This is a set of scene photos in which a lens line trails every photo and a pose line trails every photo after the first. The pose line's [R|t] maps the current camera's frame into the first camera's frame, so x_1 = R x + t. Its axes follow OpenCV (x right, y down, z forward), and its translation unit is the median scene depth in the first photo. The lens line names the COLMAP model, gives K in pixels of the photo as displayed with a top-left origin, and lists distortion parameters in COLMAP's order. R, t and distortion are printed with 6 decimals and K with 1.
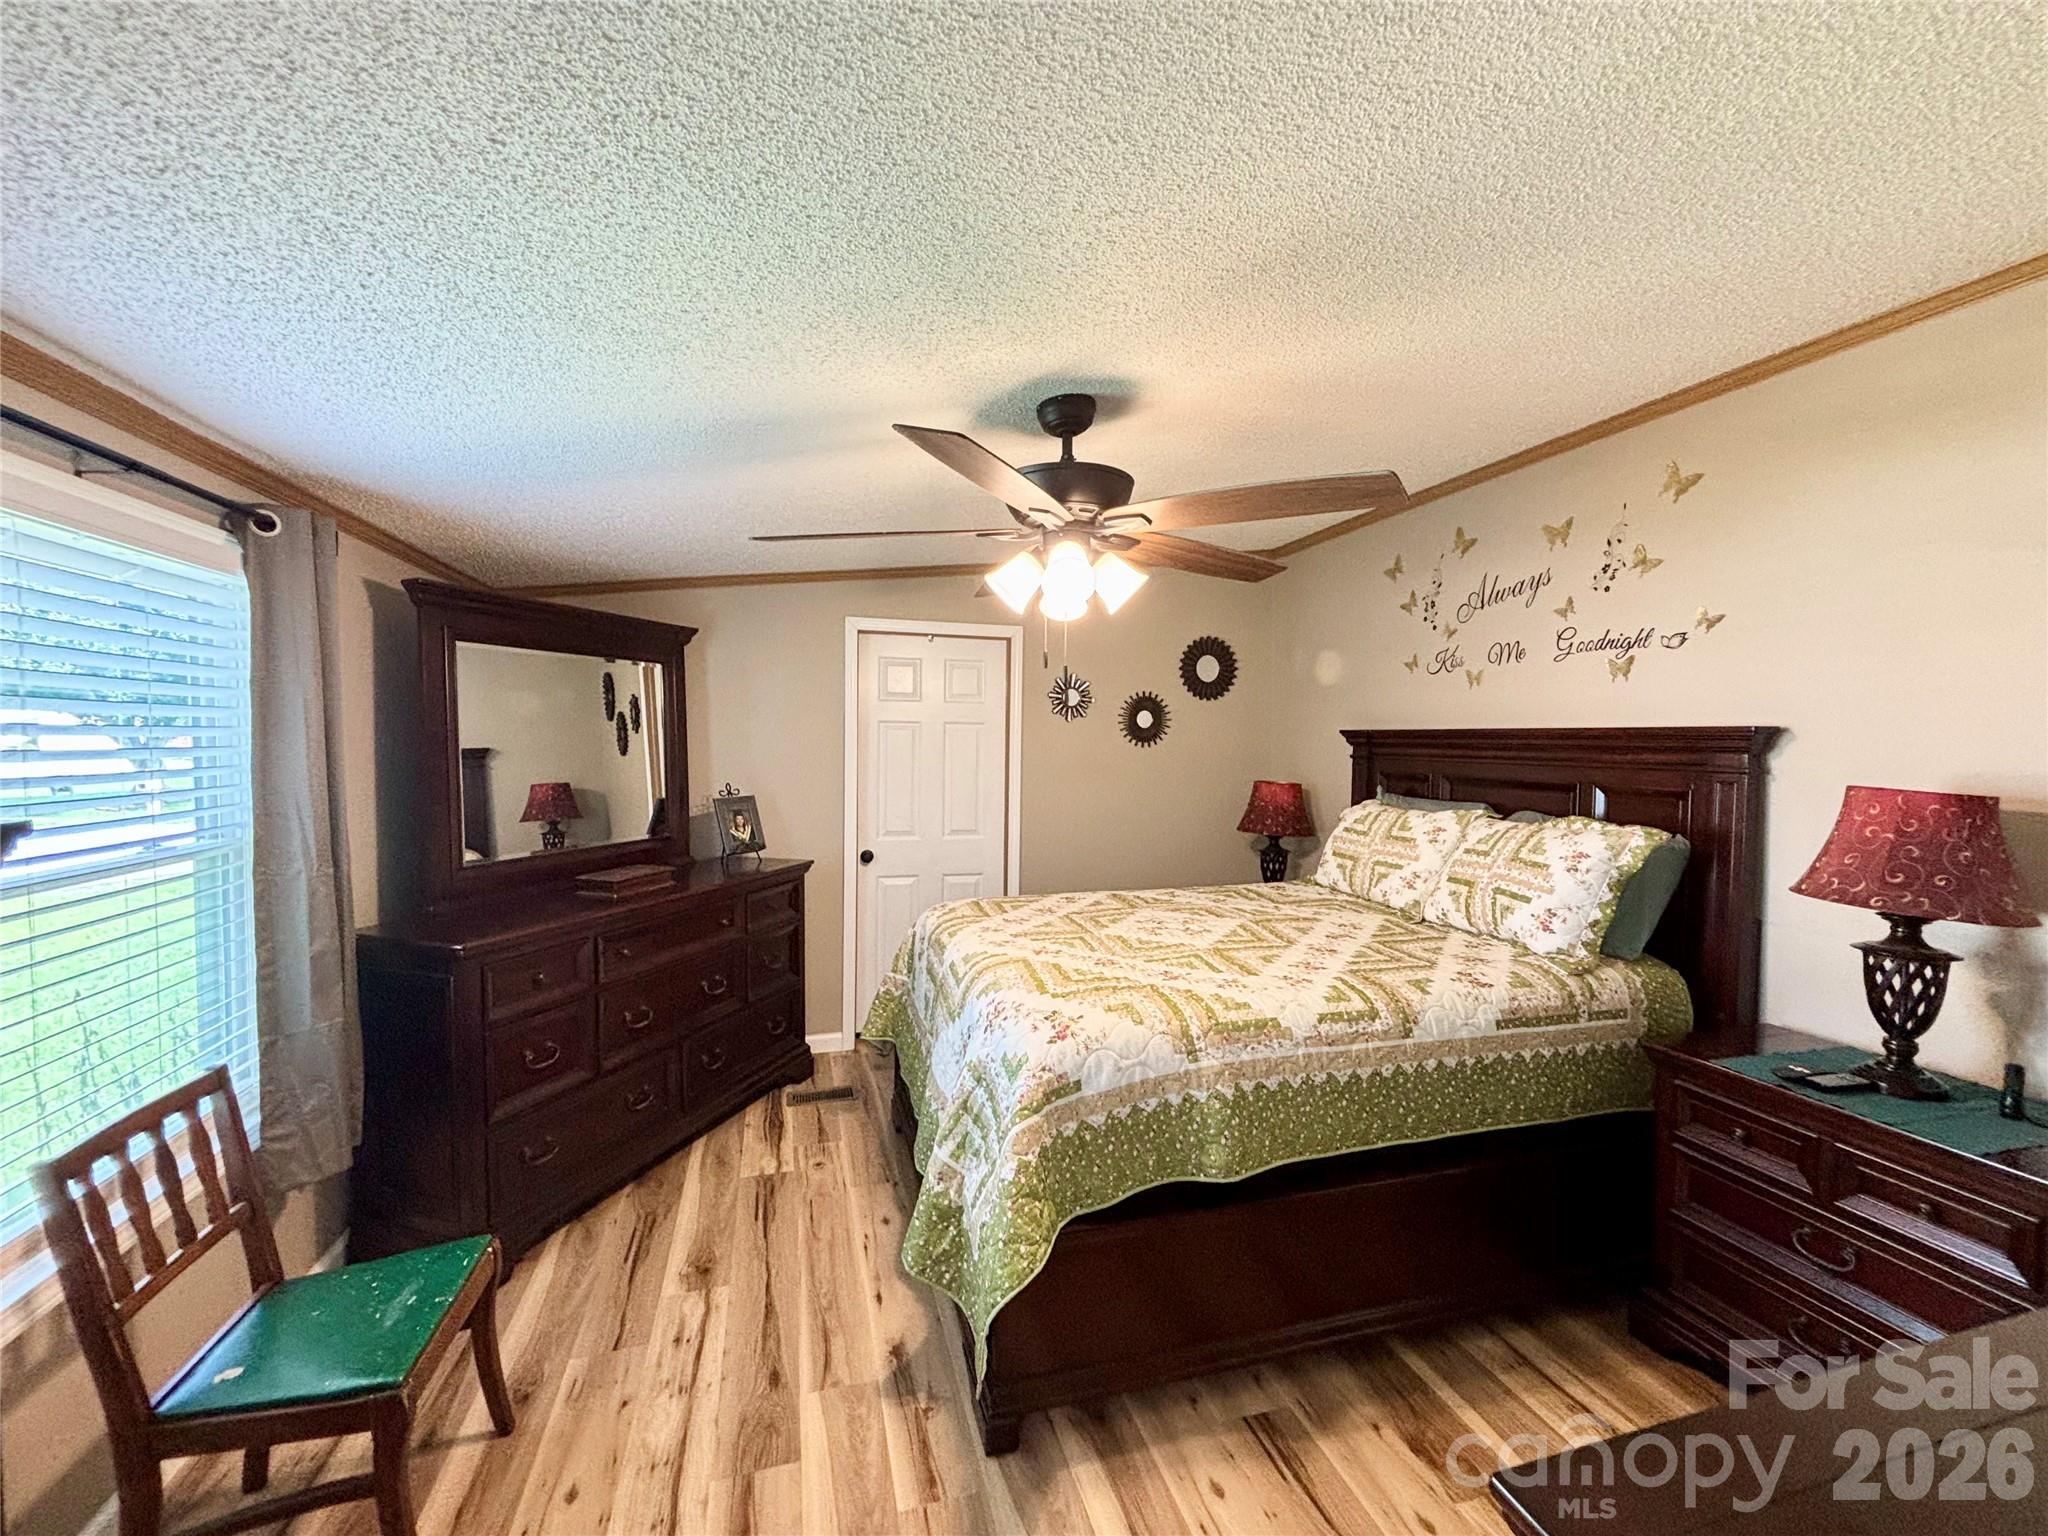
lens RADIAL K [[825.4, 0, 1021.0], [0, 825.4, 766.2], [0, 0, 1]] dist [0.010447, -0.006275]
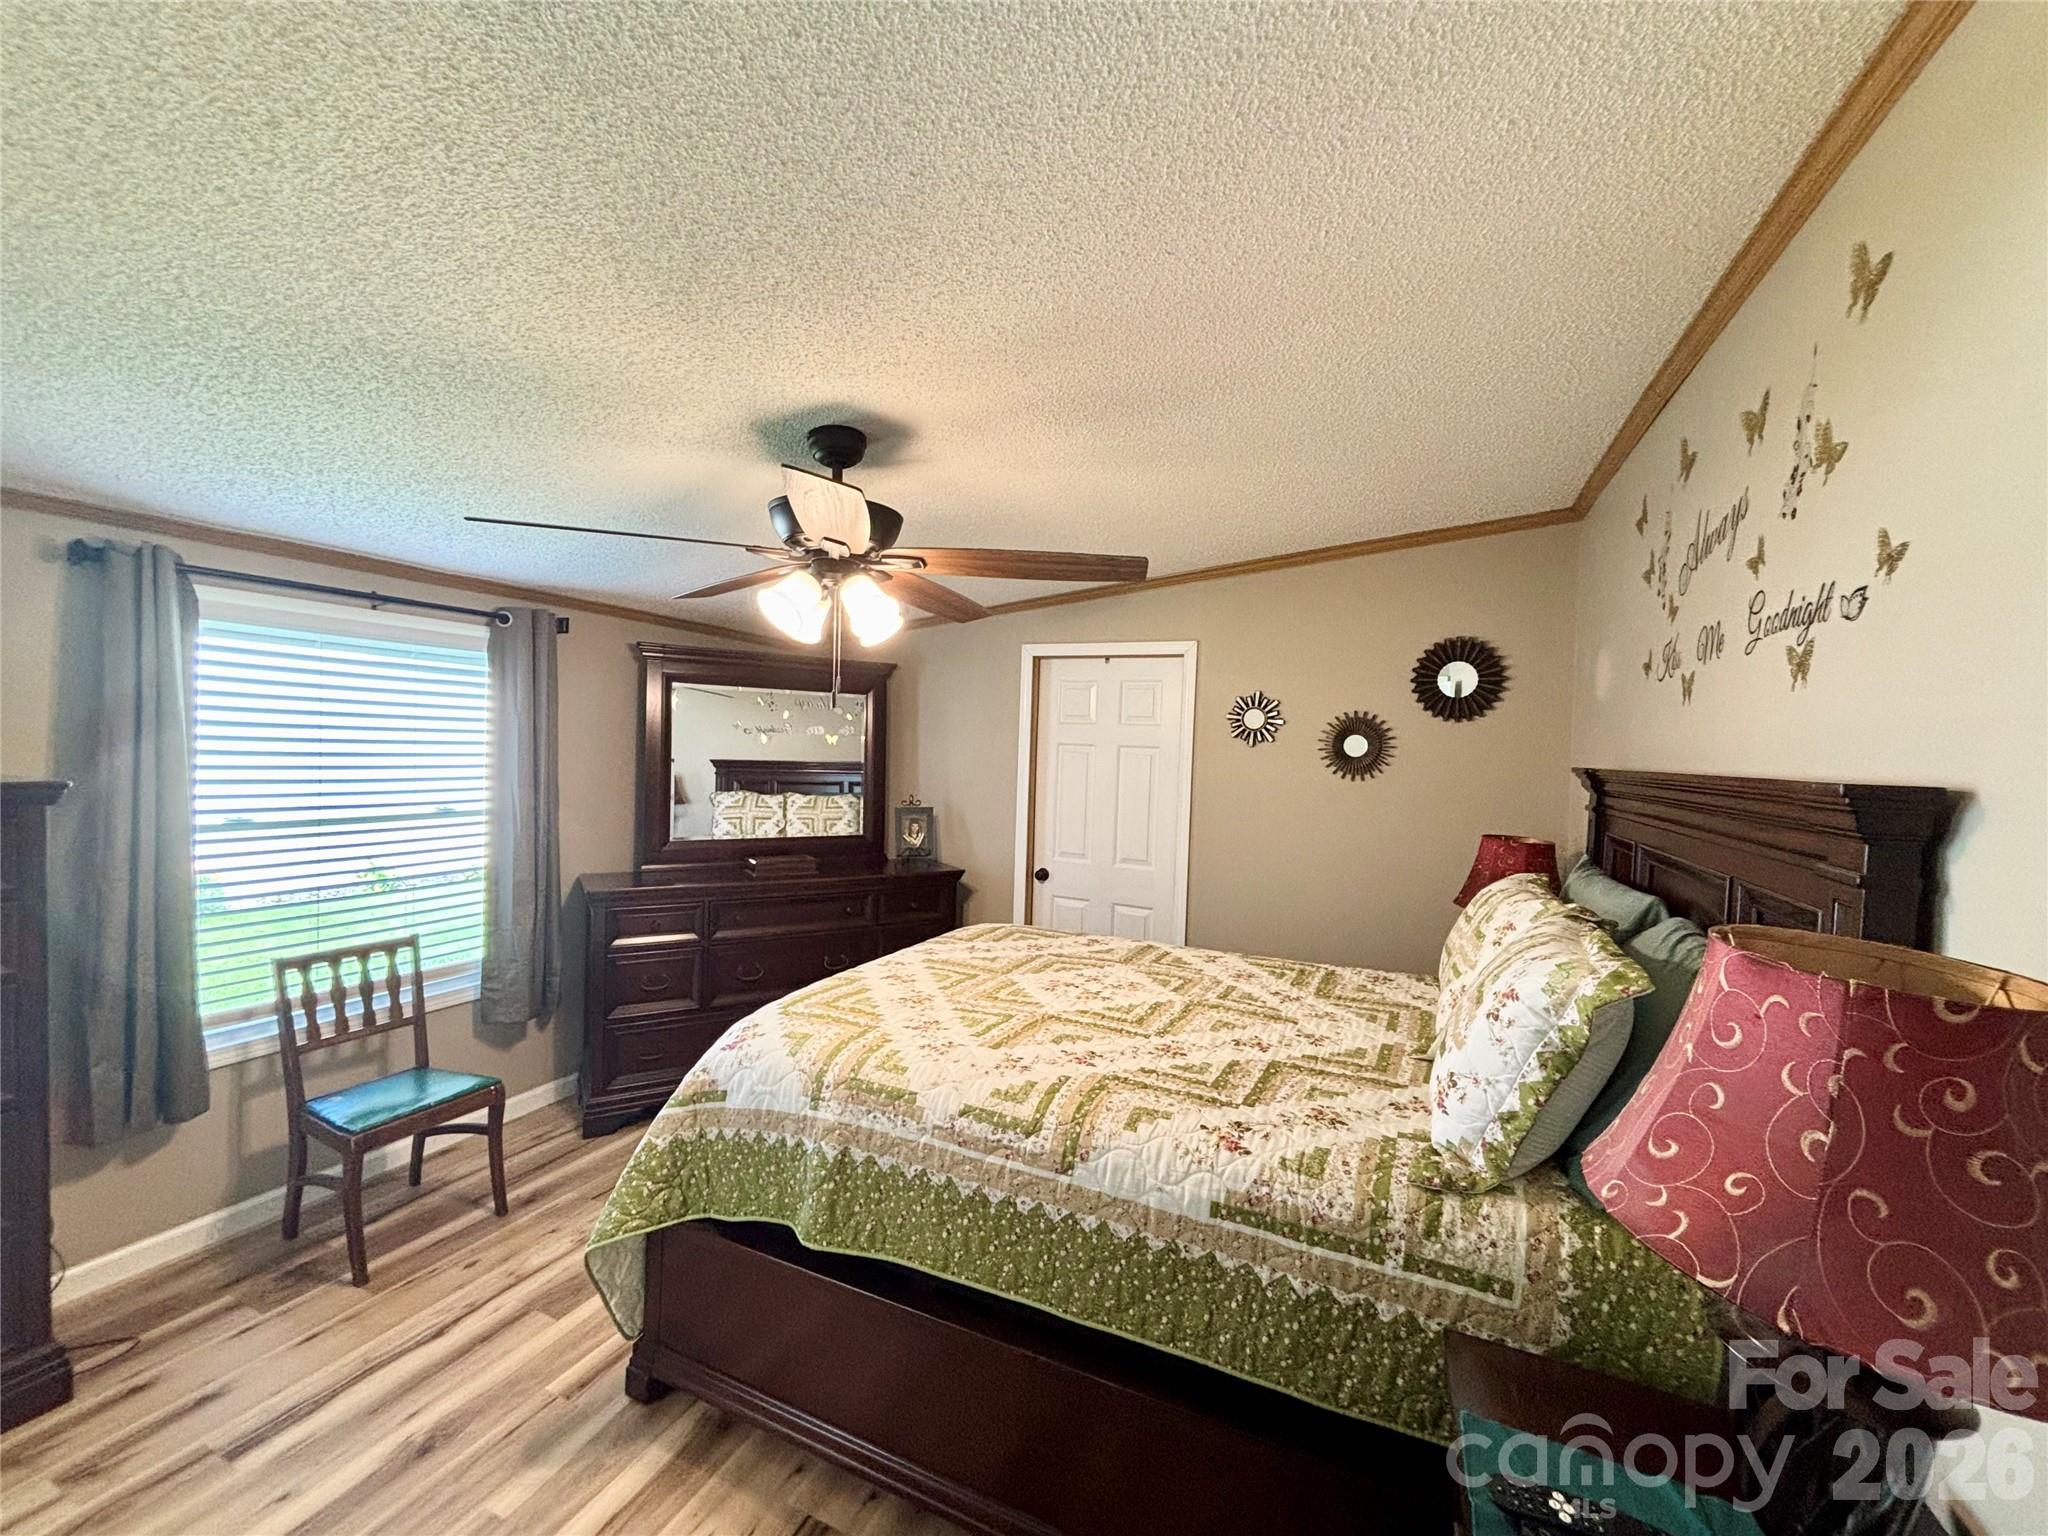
lens RADIAL K [[825.4, 0, 1021.0], [0, 825.4, 766.2], [0, 0, 1]] dist [0.010447, -0.006275]
pose [[0.761531, 0.033790, -0.647247, 0.877780], [-0.048996, 0.998784, -0.005505, -0.035193], [0.646274, 0.035905, 0.762261, 0.373036]]
